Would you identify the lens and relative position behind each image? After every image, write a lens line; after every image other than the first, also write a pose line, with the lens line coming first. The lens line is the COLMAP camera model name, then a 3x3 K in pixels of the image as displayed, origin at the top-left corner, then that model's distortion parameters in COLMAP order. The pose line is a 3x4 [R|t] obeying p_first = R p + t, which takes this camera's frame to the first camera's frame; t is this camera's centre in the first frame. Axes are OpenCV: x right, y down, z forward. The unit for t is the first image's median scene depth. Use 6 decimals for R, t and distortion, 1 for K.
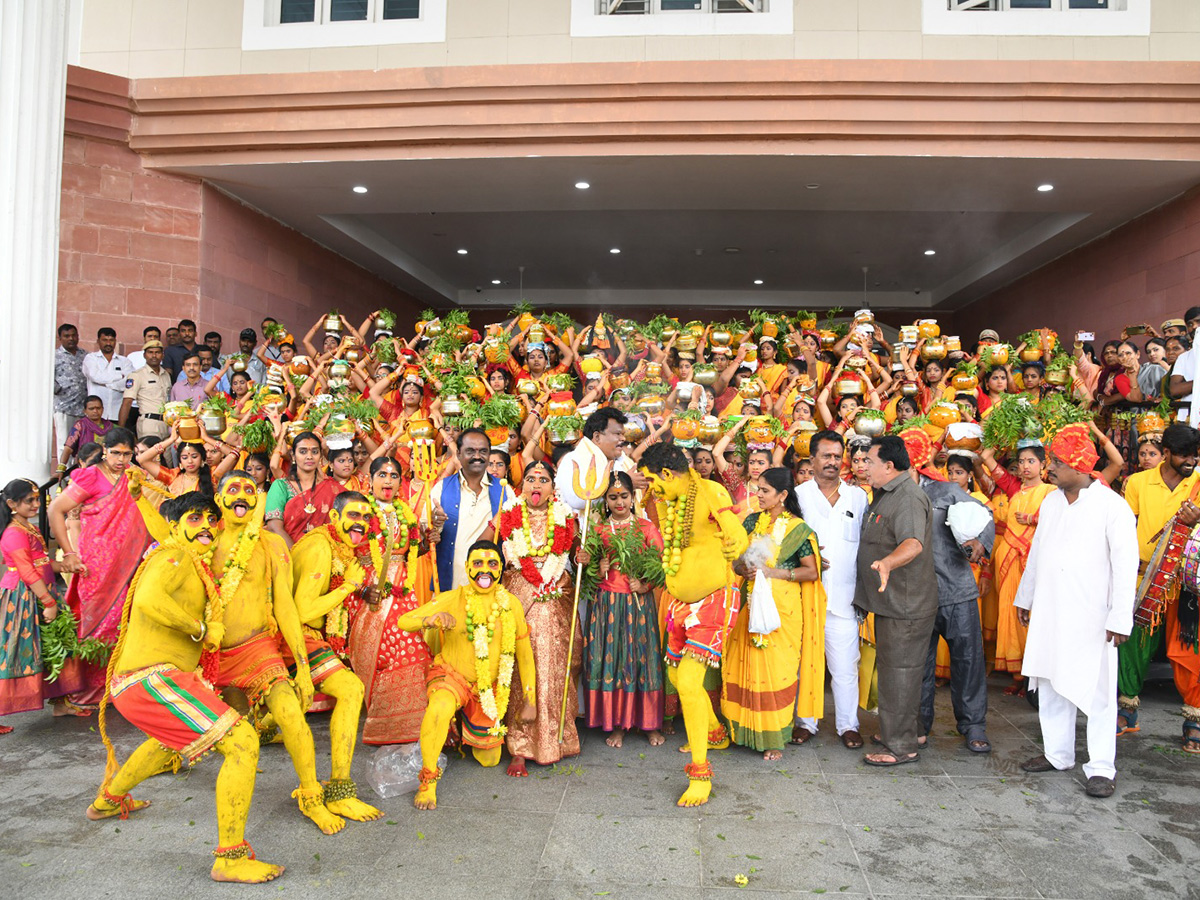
lens RADIAL K [[1013.5, 0, 598.9], [0, 1013.5, 449.6], [0, 0, 1]] dist [0.032786, -0.014808]
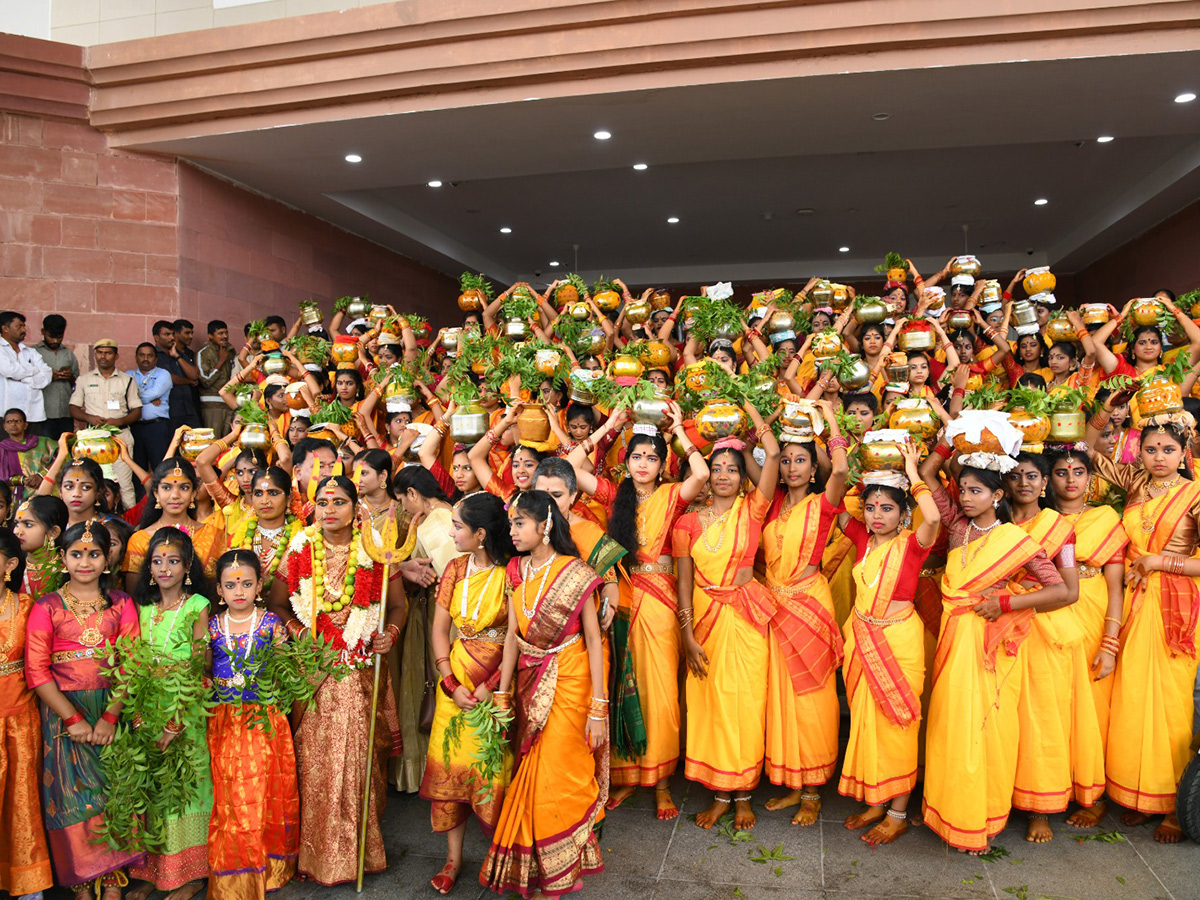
lens RADIAL K [[1013.5, 0, 601.7], [0, 1013.5, 447.0], [0, 0, 1]] dist [0.032786, -0.014808]
pose [[0.990126, -0.031180, -0.136671, 0.096045], [0.031652, 0.999498, 0.001281, -0.001030], [0.136563, -0.005594, 0.990616, 0.169175]]
